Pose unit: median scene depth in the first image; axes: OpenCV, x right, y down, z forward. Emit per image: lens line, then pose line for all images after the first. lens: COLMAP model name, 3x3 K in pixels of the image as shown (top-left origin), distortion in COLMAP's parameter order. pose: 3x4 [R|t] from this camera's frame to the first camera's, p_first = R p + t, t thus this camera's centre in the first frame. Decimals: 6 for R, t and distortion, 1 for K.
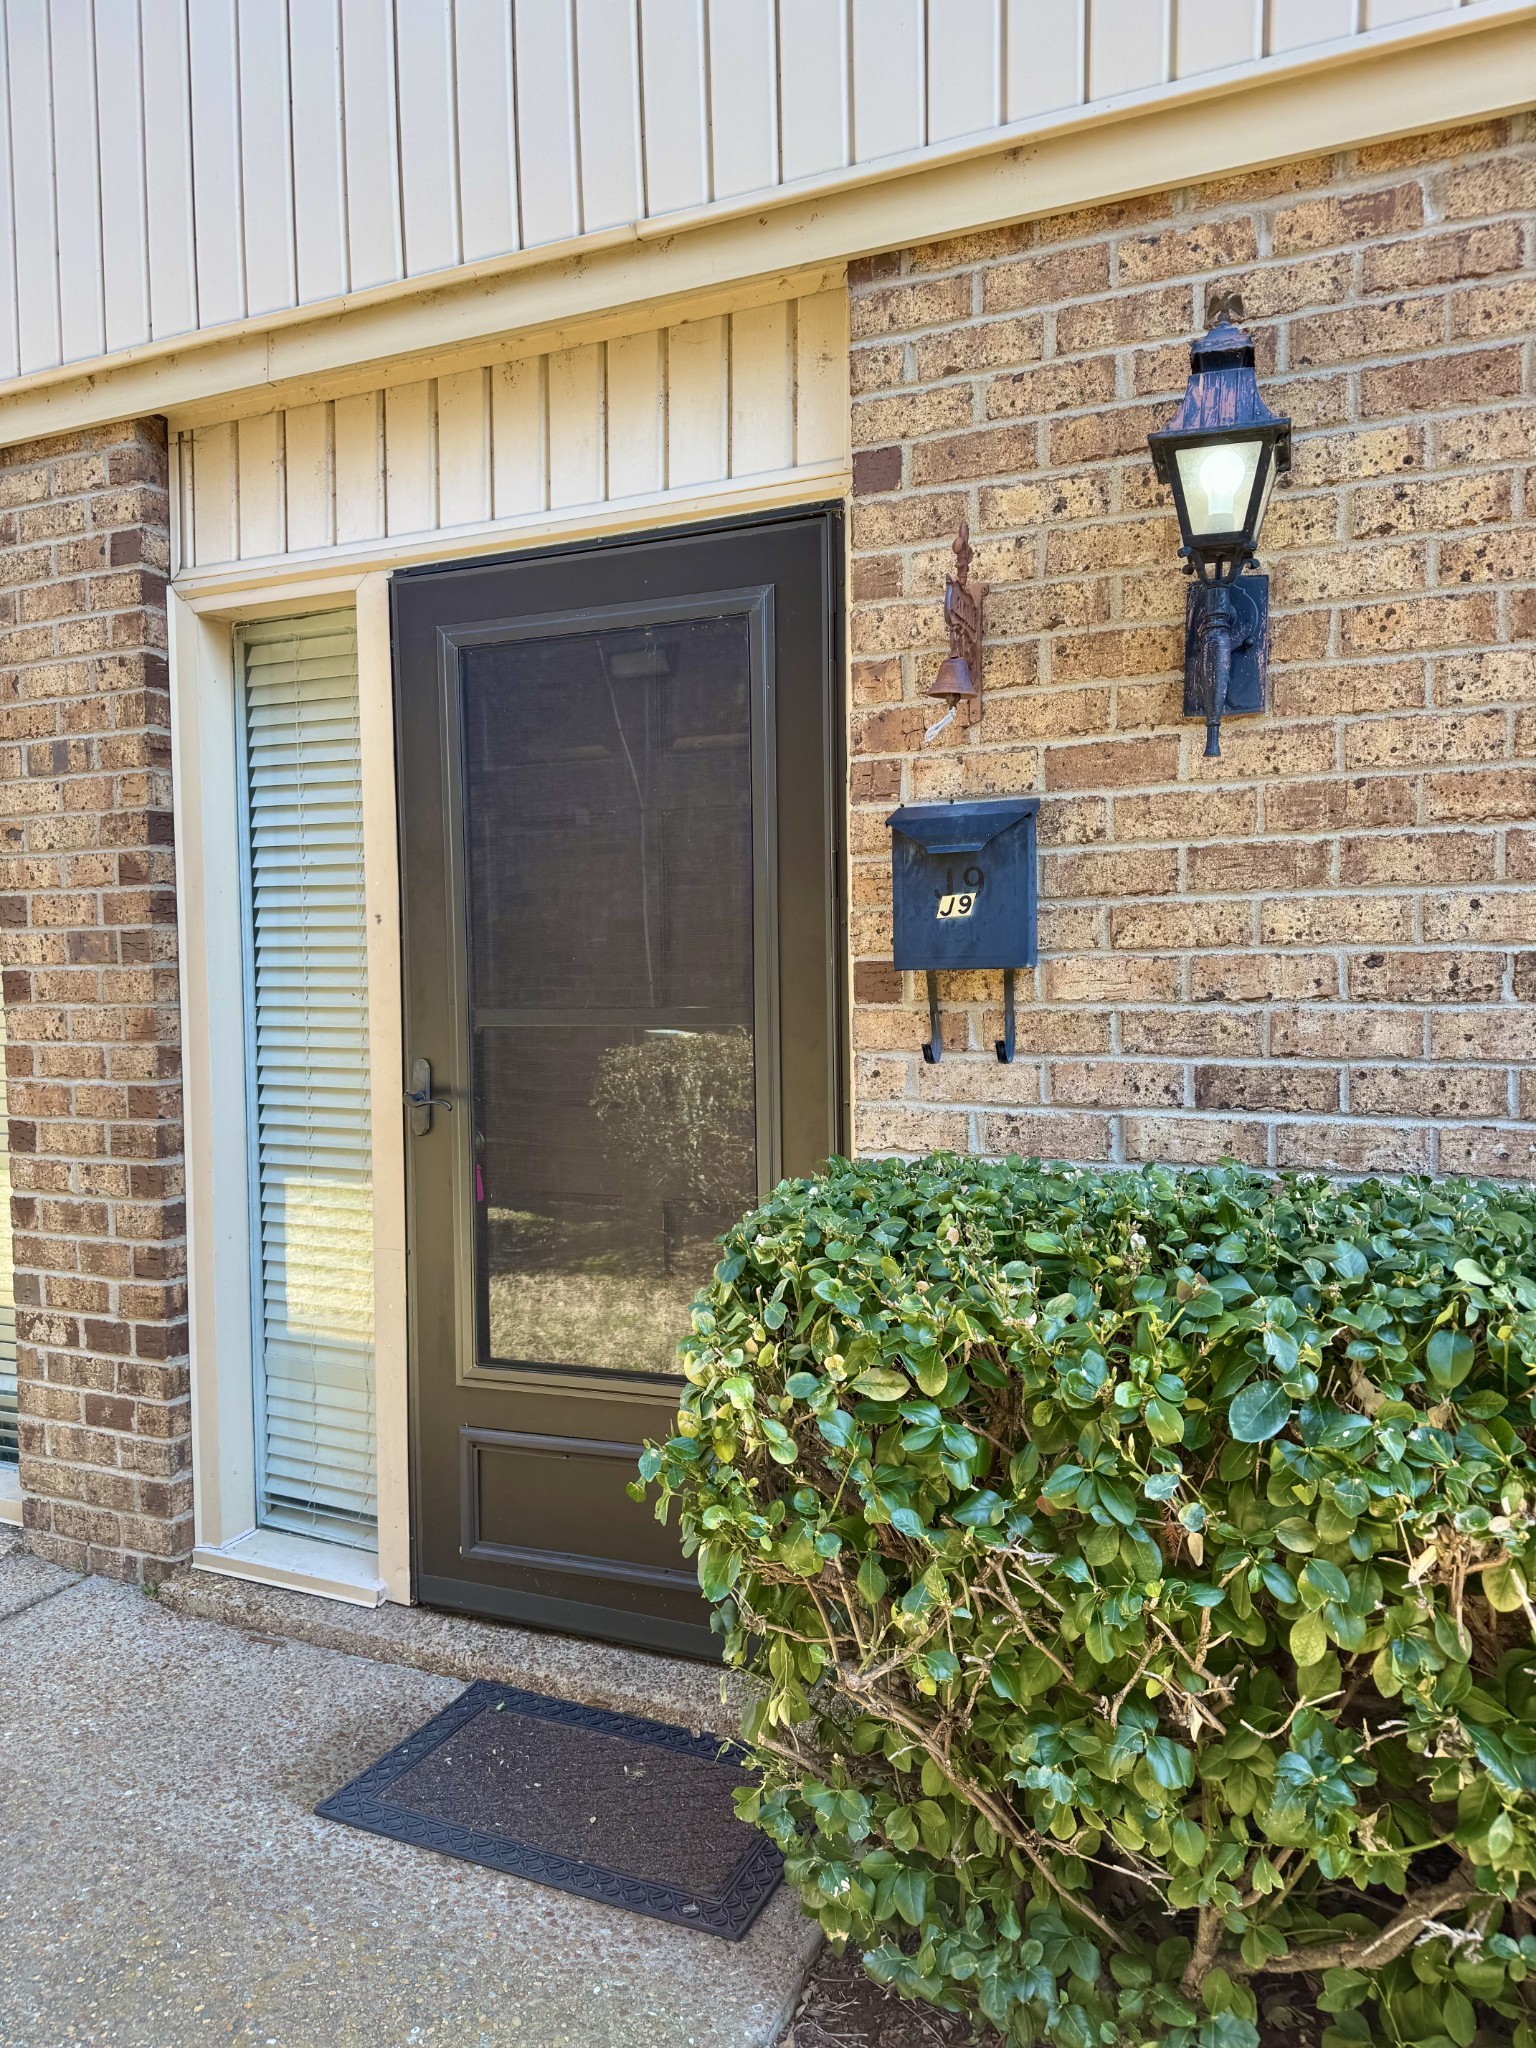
lens RADIAL K [[1485.9, 0, 777.1], [0, 1485.9, 1036.9], [0, 0, 1]] dist [0.021103, -0.023081]
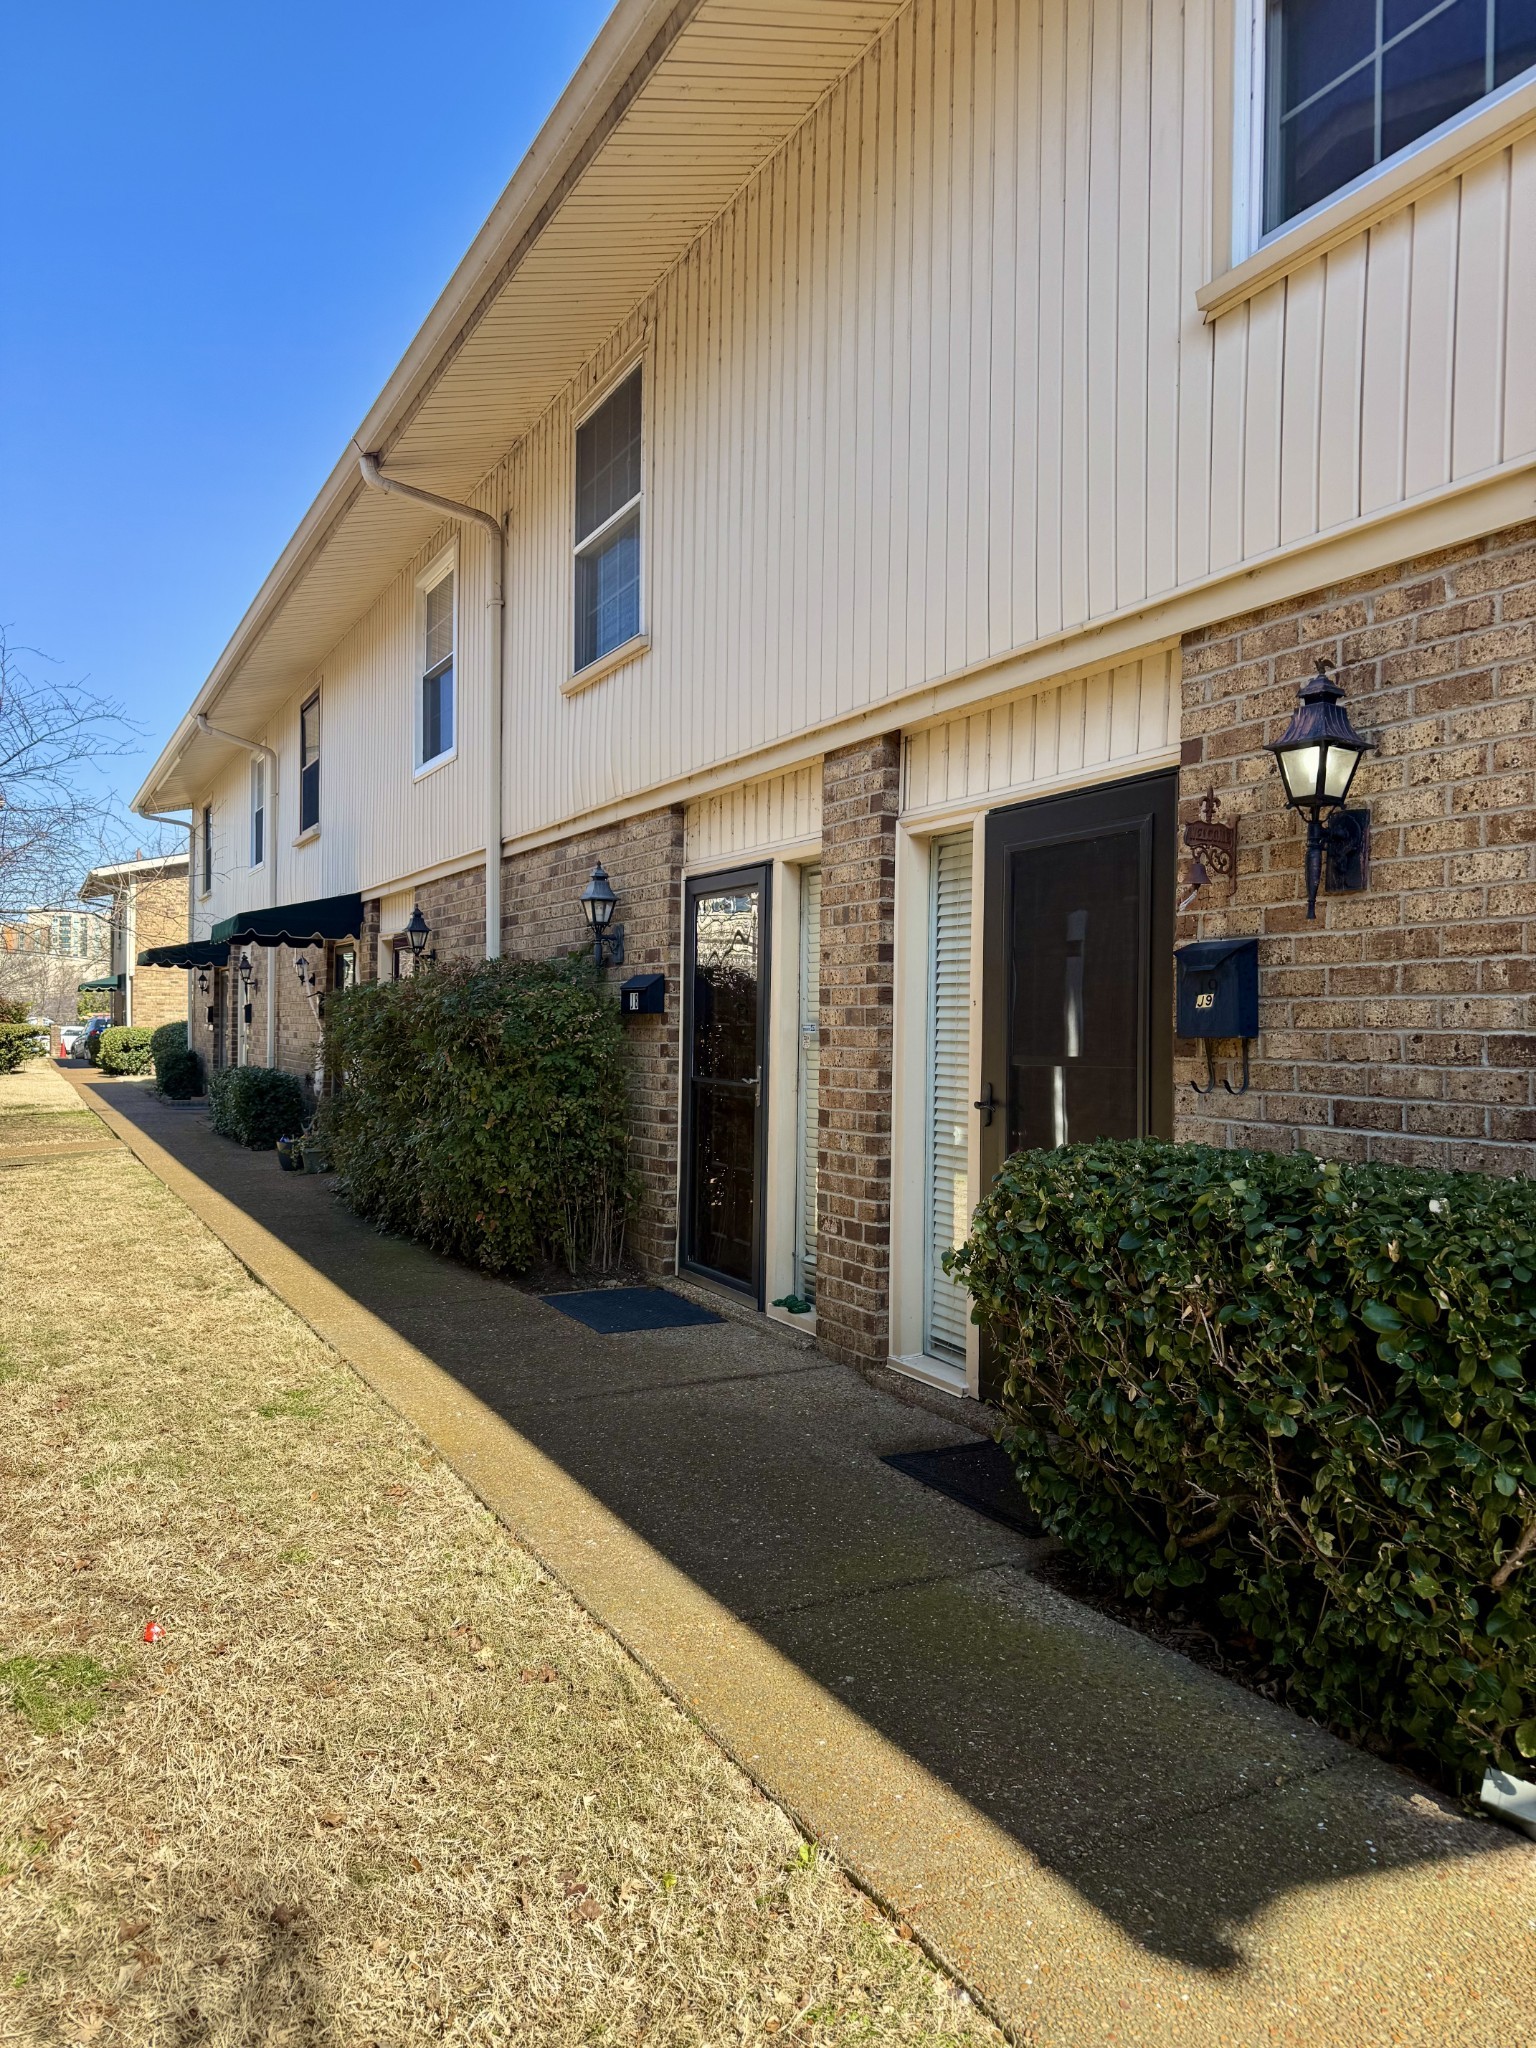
lens RADIAL K [[1485.9, 0, 769.9], [0, 1485.9, 1022.4], [0, 0, 1]] dist [0.021103, -0.023081]
pose [[0.787020, 0.018438, -0.616651, 0.776242], [-0.052030, 0.997976, -0.036565, 0.025630], [0.614729, 0.060862, 0.786387, -0.667596]]
